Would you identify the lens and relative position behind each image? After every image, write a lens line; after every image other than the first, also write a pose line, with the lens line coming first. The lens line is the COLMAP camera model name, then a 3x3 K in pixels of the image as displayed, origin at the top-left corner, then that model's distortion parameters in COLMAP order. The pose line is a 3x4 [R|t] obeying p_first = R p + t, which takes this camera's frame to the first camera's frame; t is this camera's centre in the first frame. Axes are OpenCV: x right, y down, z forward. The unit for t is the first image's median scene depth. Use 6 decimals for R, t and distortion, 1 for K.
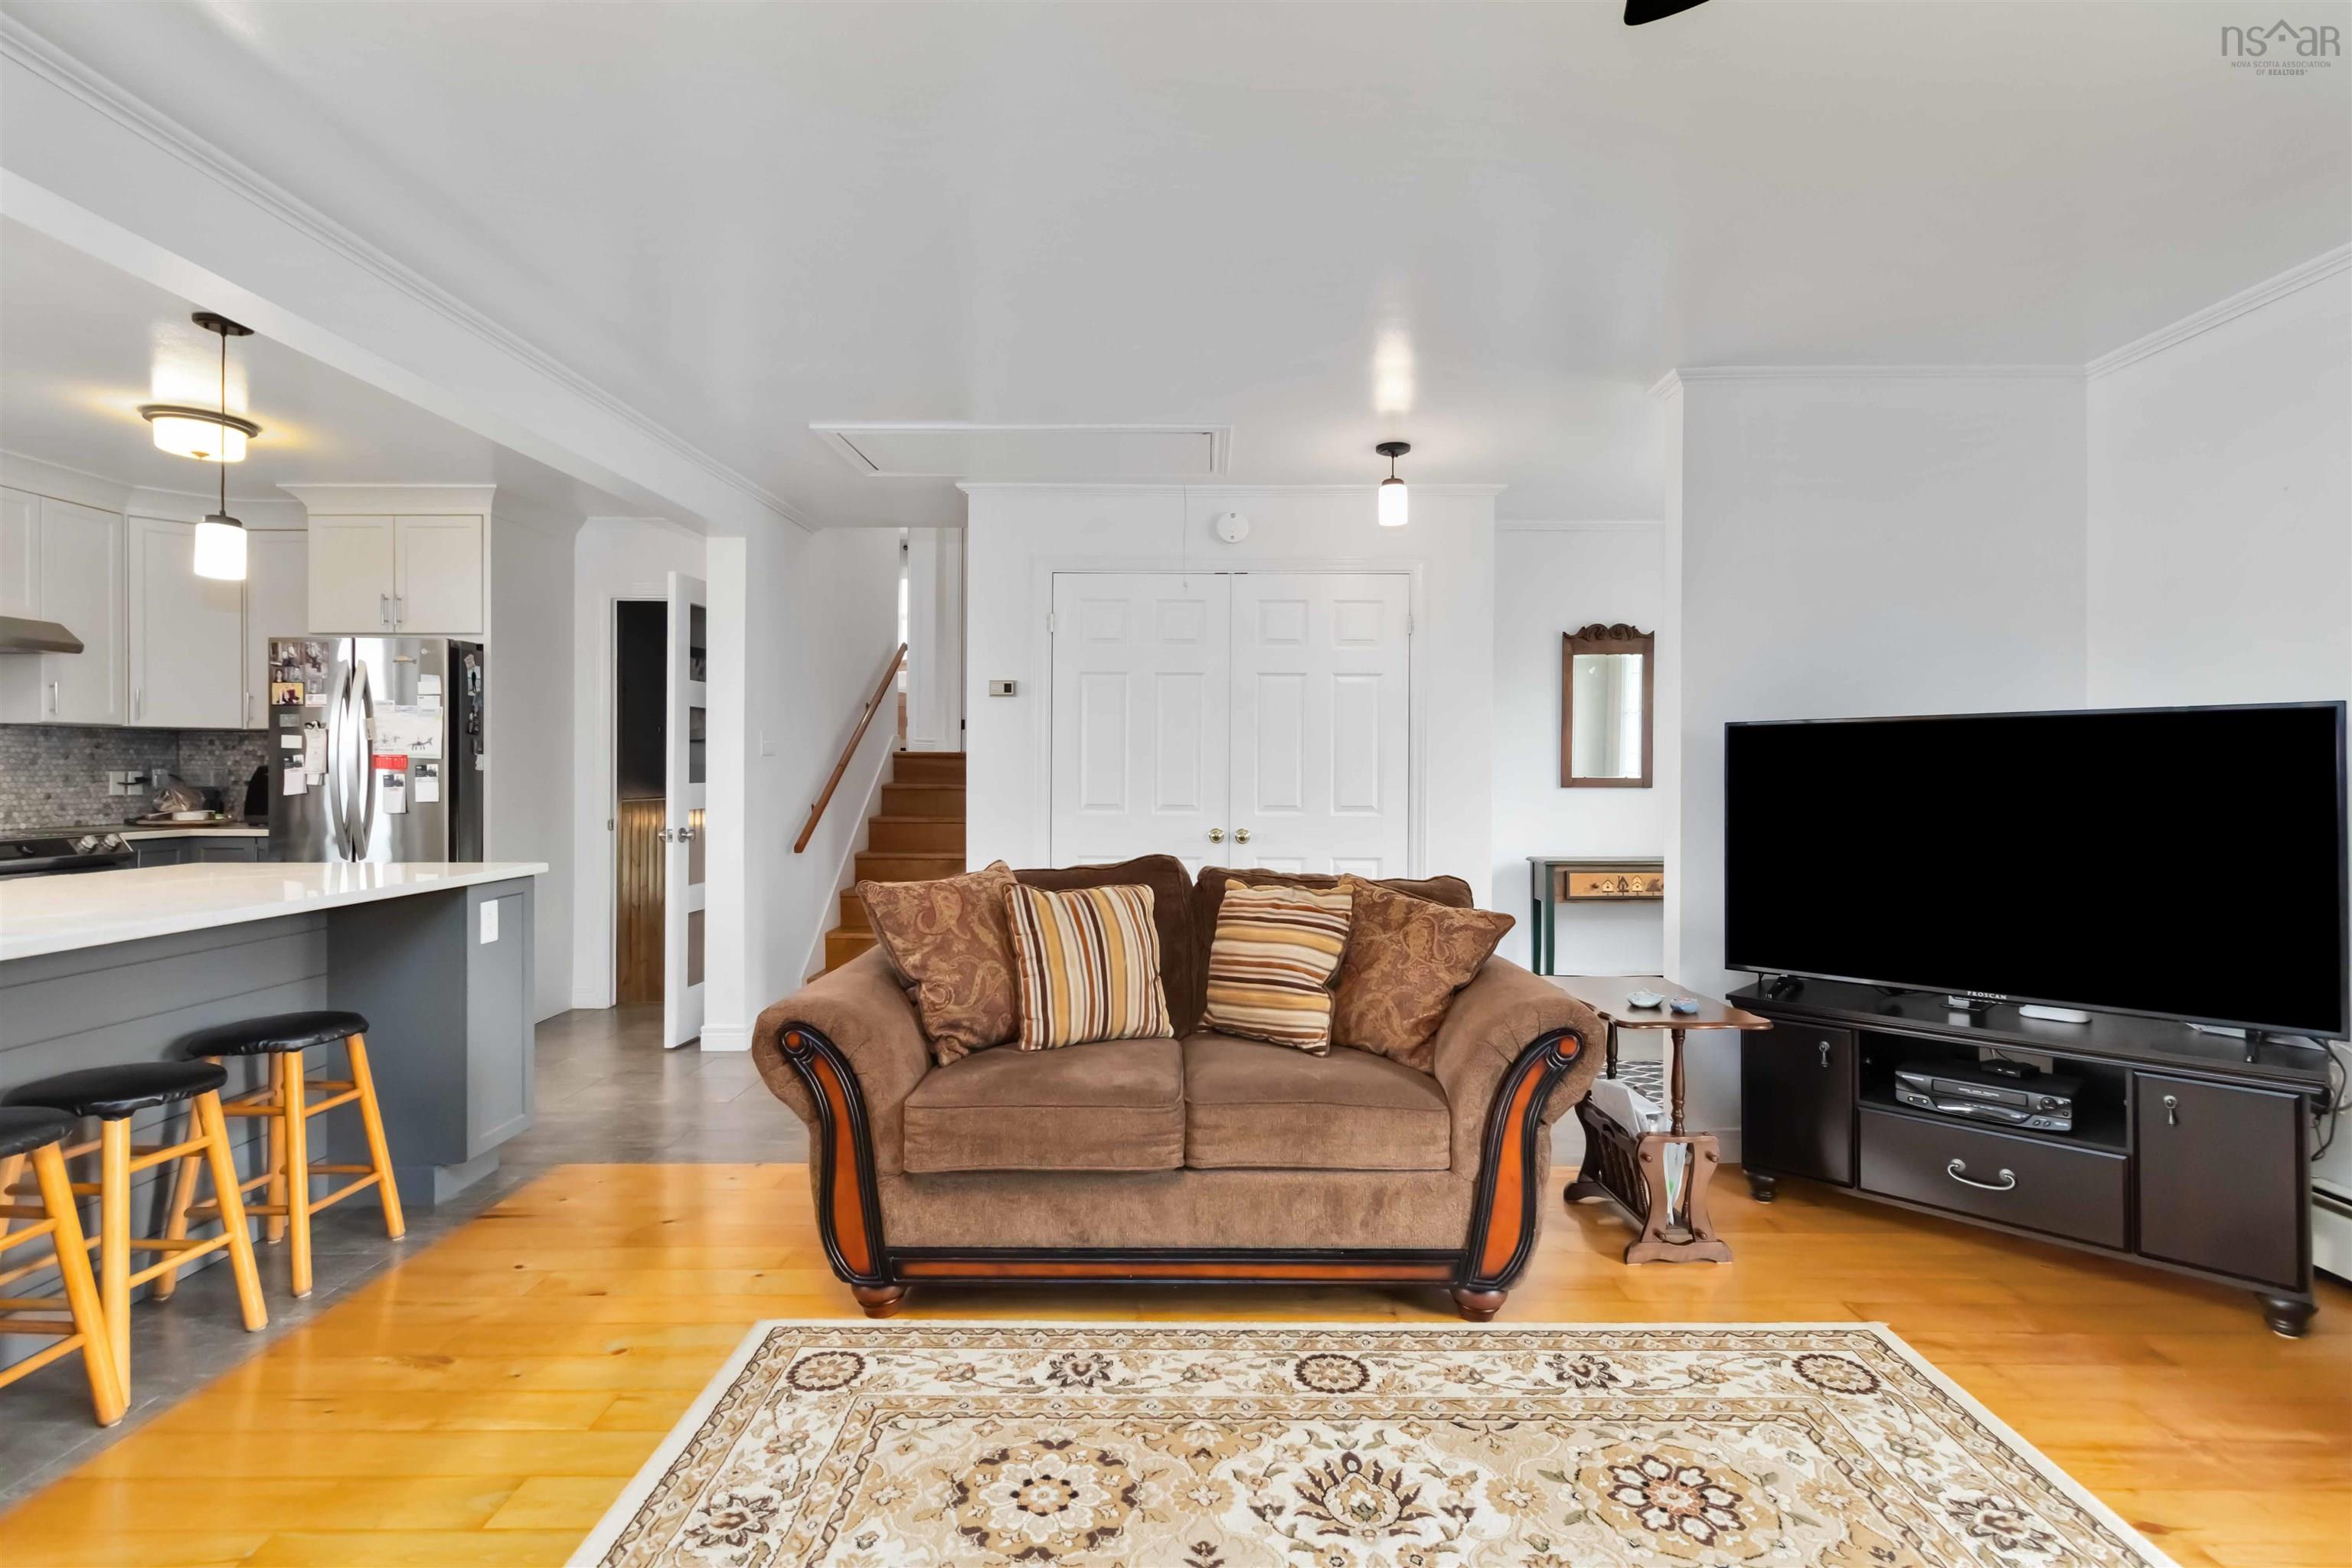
lens RADIAL K [[1095.6, 0, 1190.1], [0, 1095.6, 782.2], [0, 0, 1]] dist [0.004024, 0.000429]
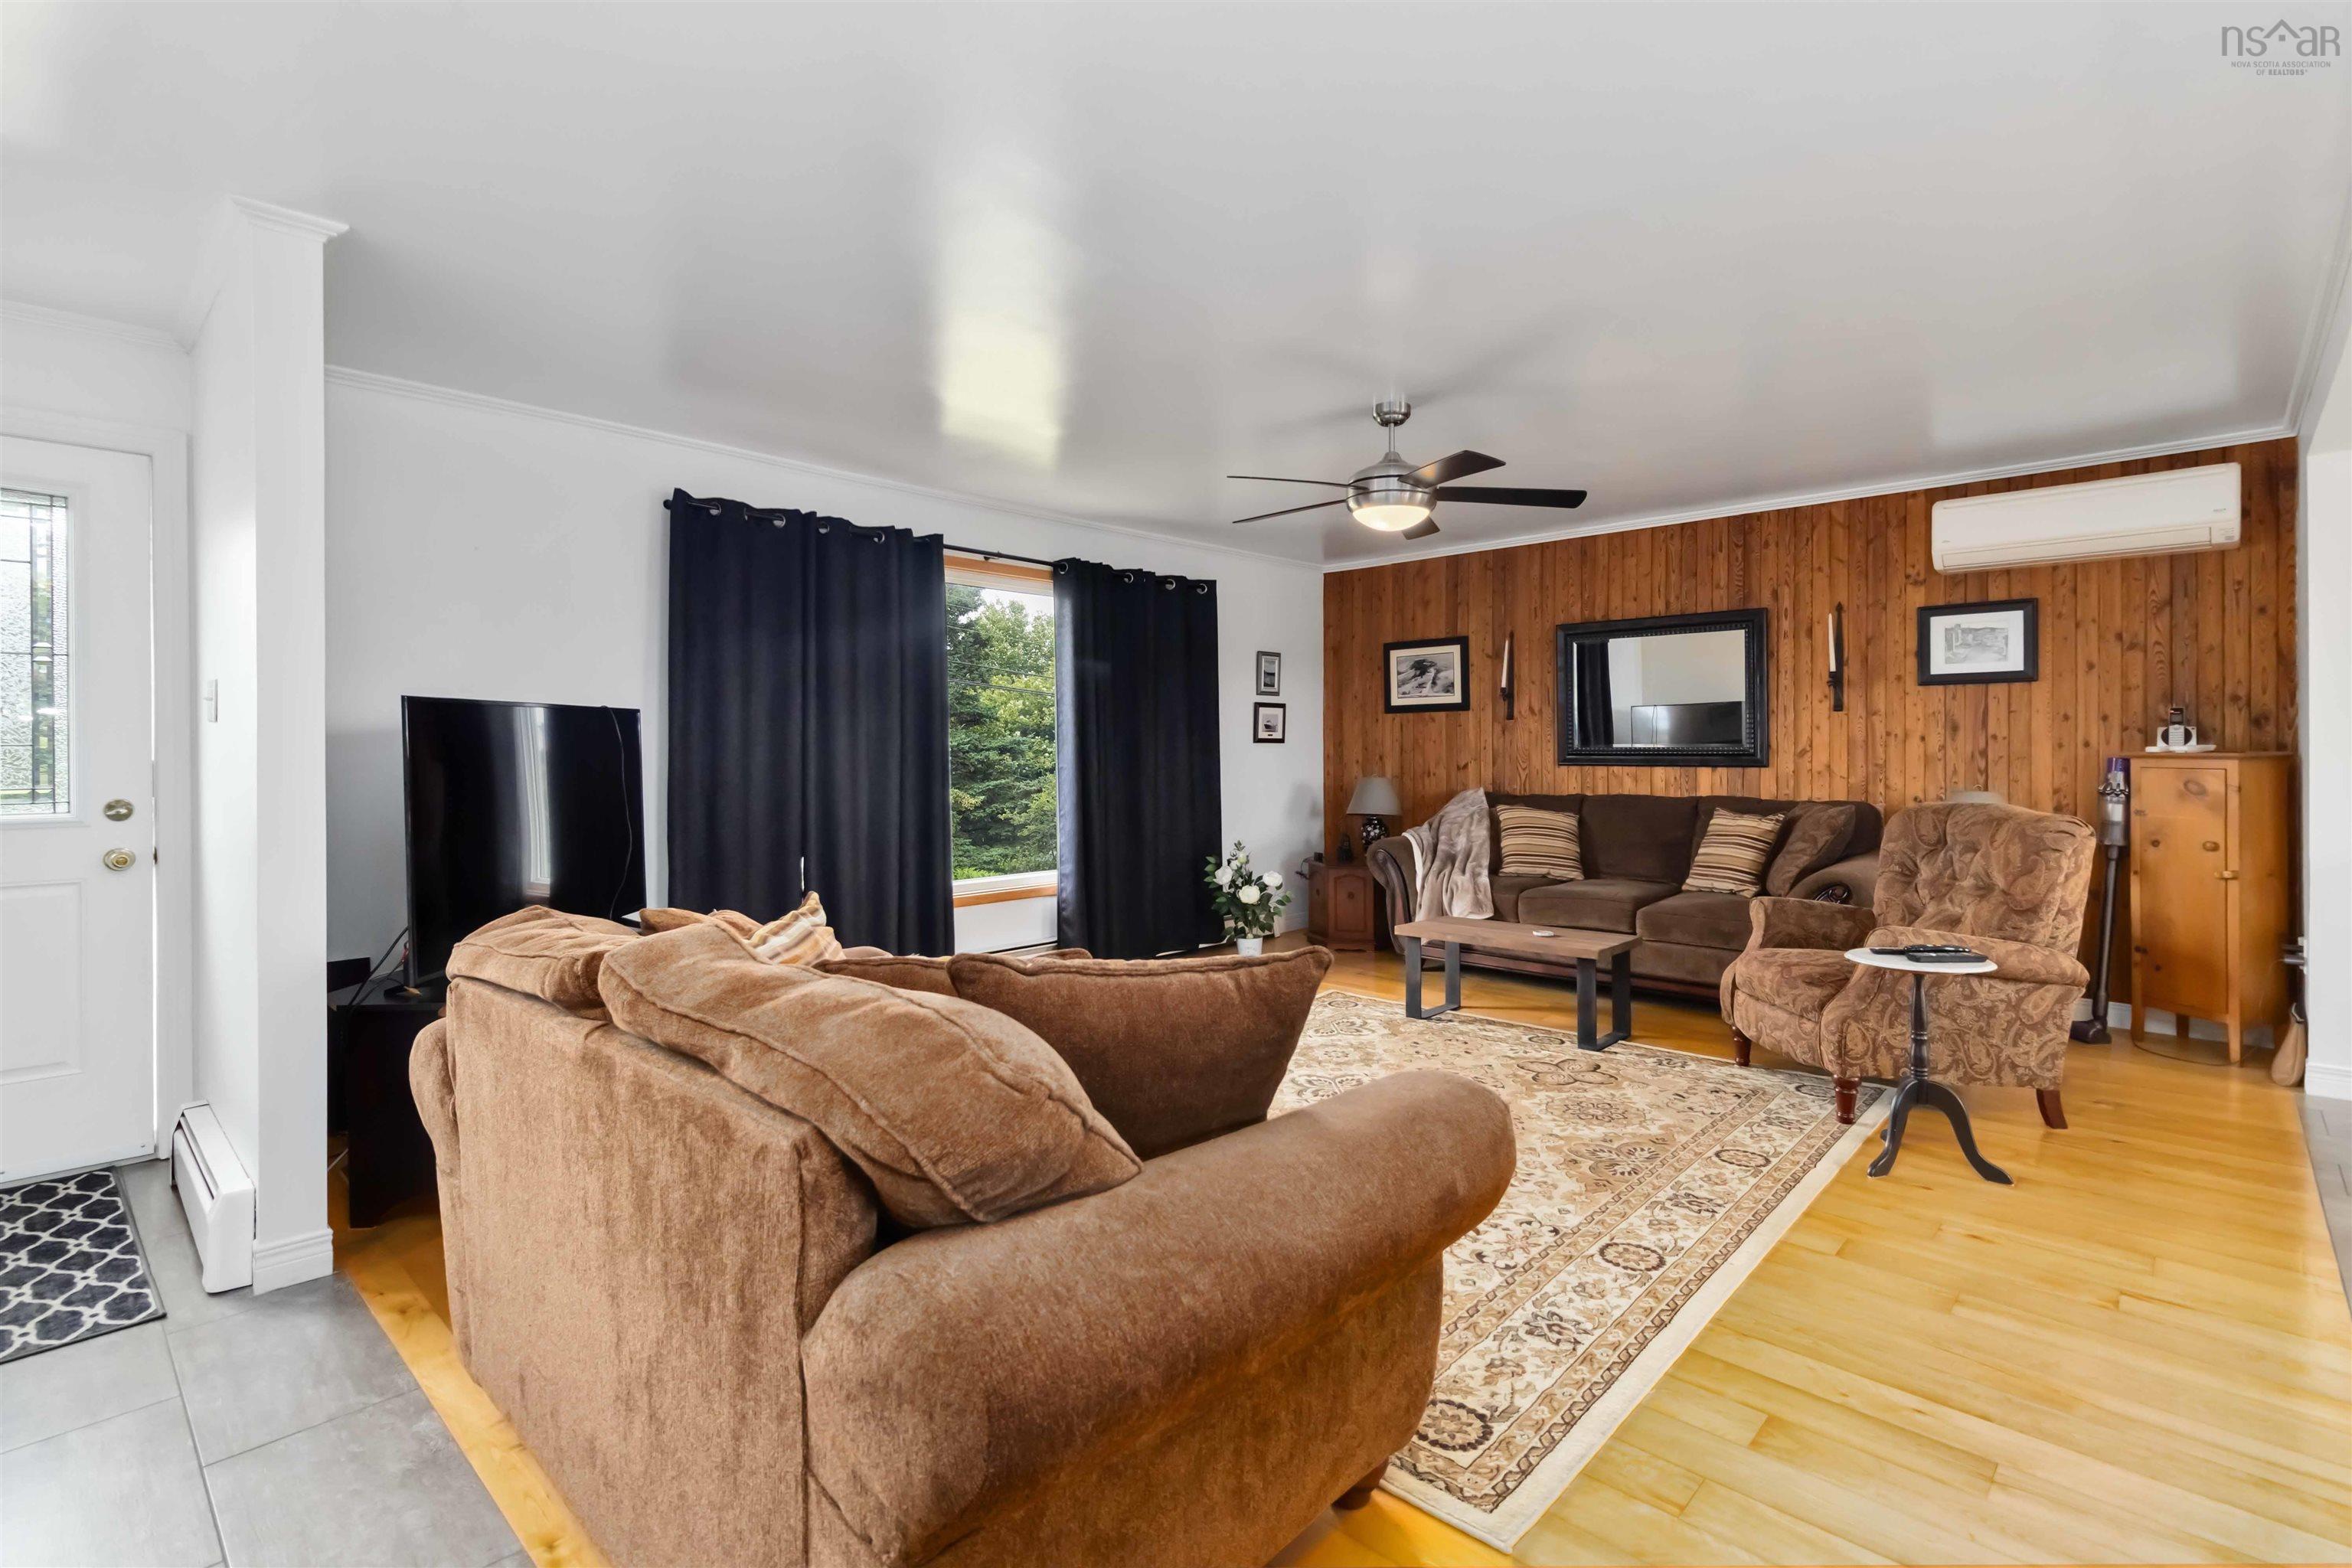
lens RADIAL K [[1095.6, 0, 1174.8], [0, 1095.6, 752.0], [0, 0, 1]] dist [0.004024, 0.000429]
pose [[-0.726578, -0.003737, 0.687073, -0.773549], [0.007456, 0.999883, 0.013323, -0.025845], [-0.687043, 0.014803, -0.726466, 1.775436]]
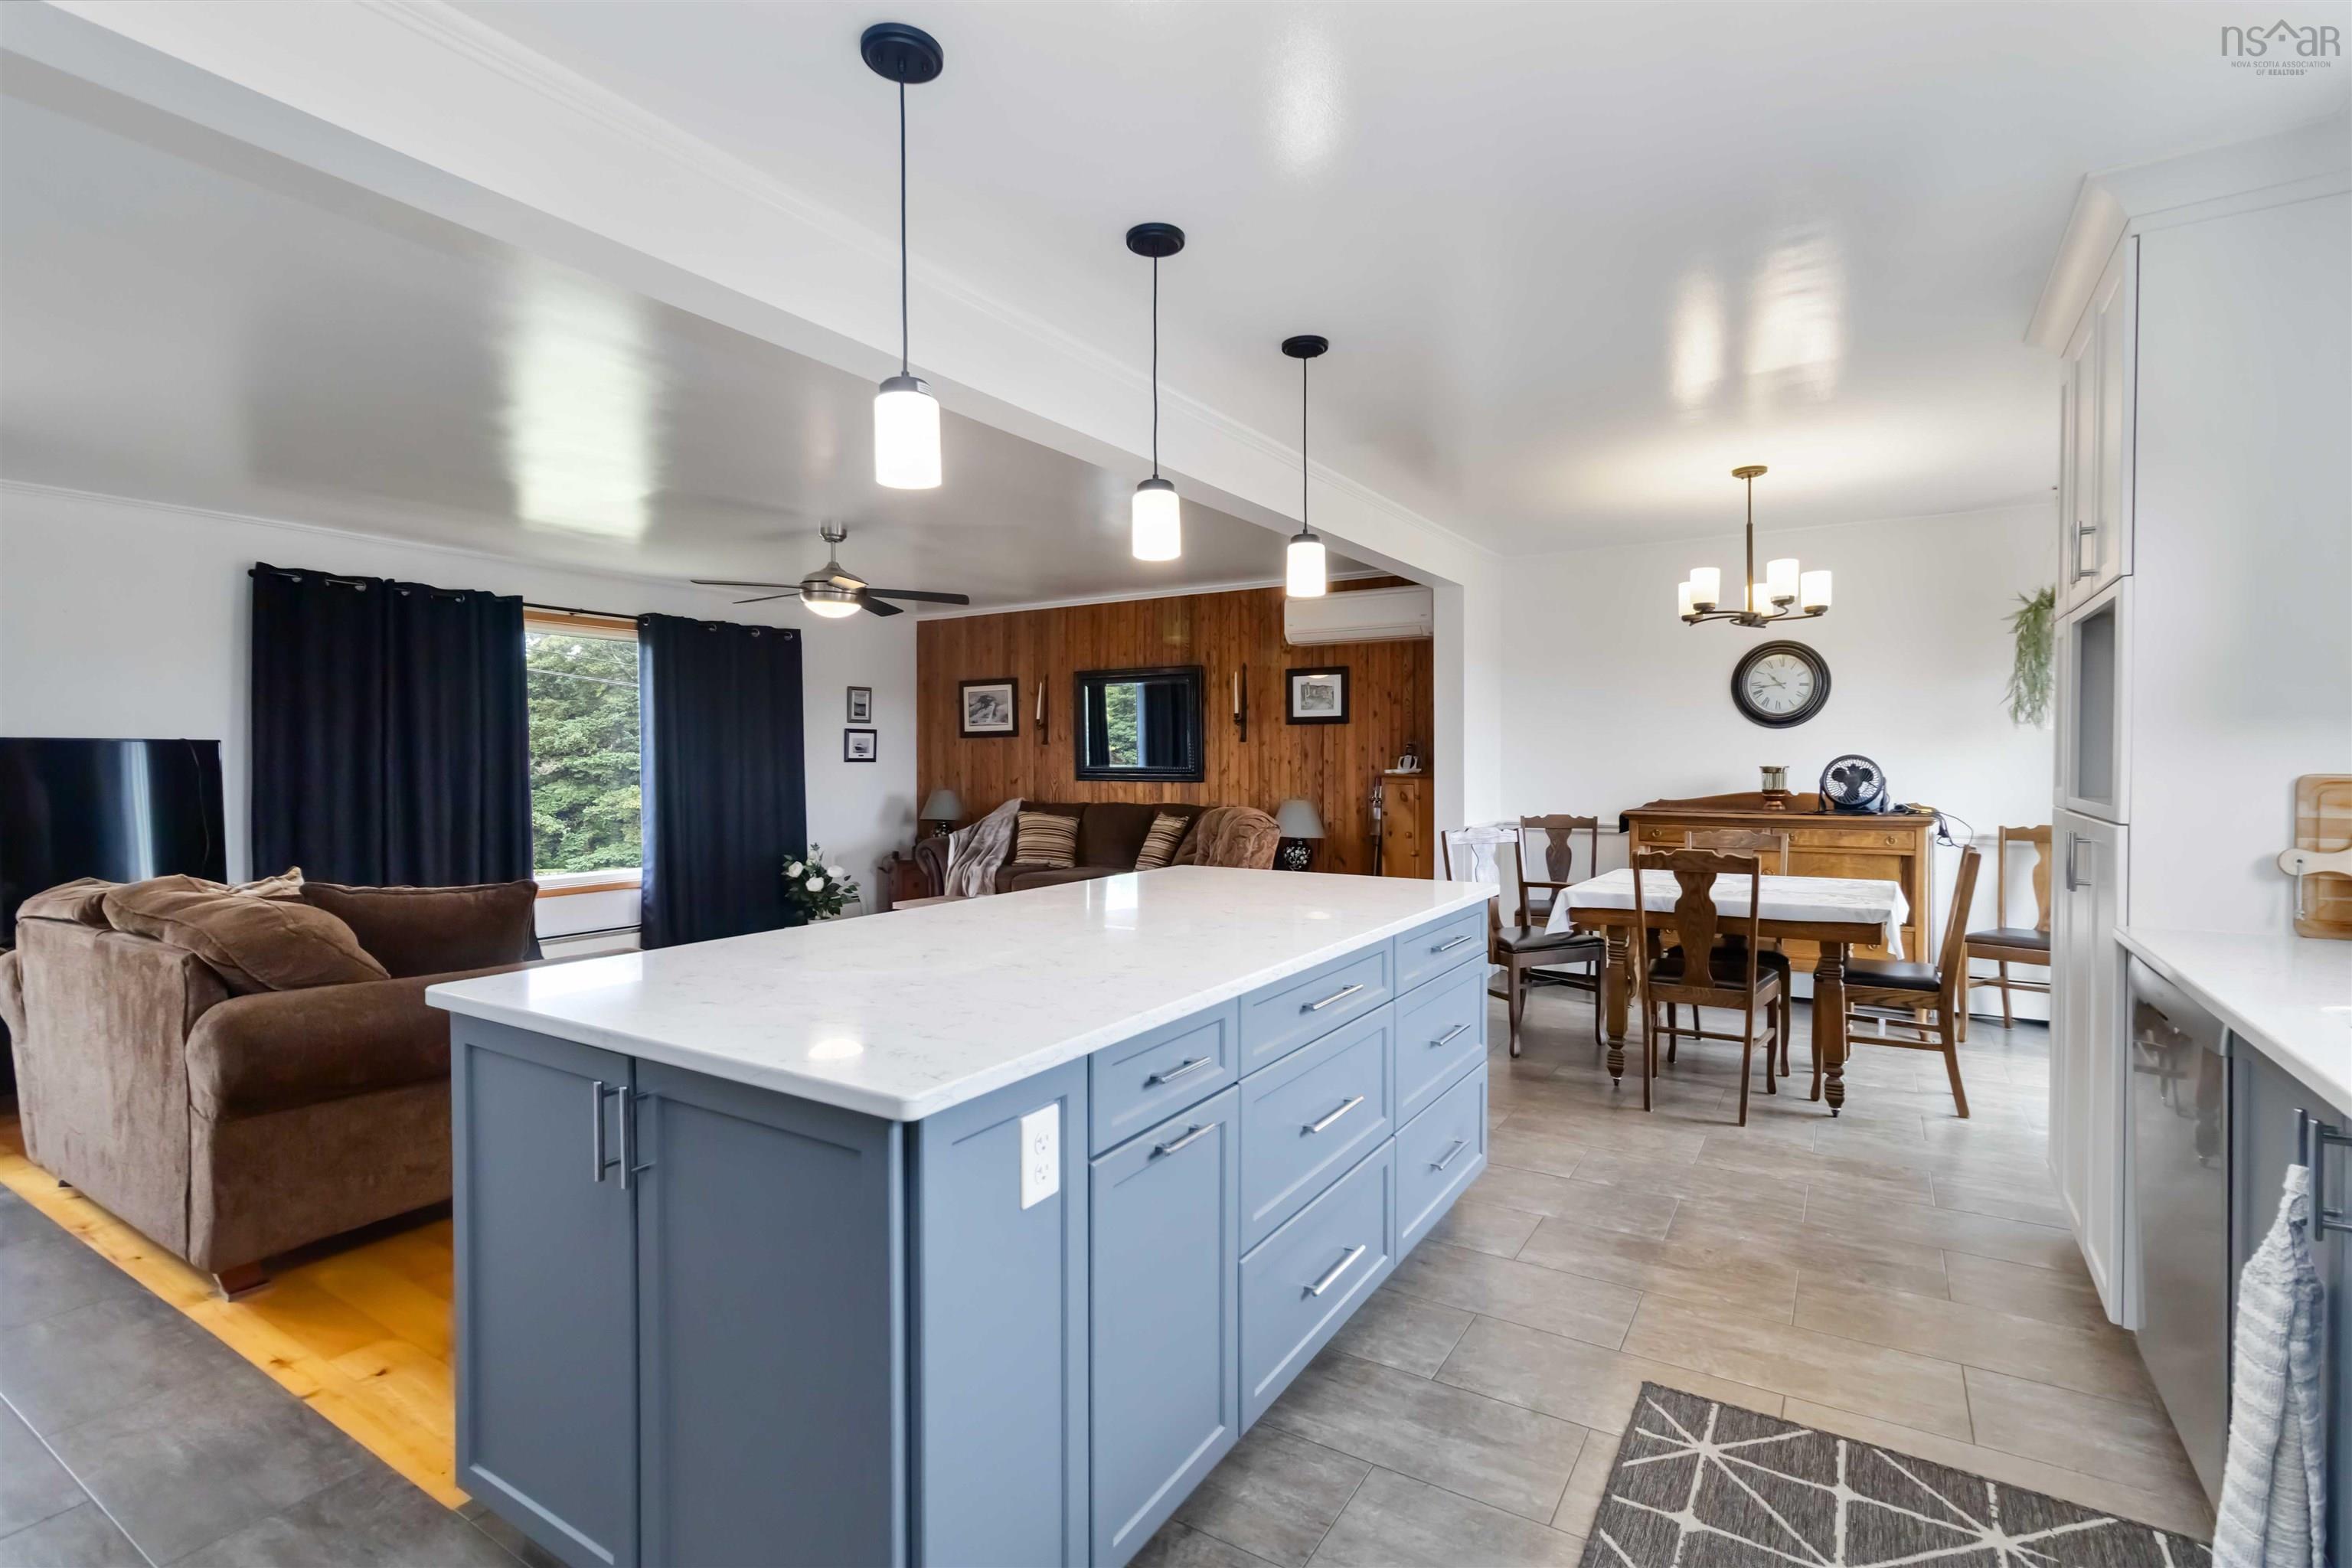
lens RADIAL K [[1095.6, 0, 1183.1], [0, 1095.6, 774.7], [0, 0, 1]] dist [0.004024, 0.000429]
pose [[-0.848557, -0.011500, 0.528979, -1.809726], [0.002933, 0.999646, 0.026438, -0.062038], [-0.529096, 0.023985, -0.848223, 1.951150]]
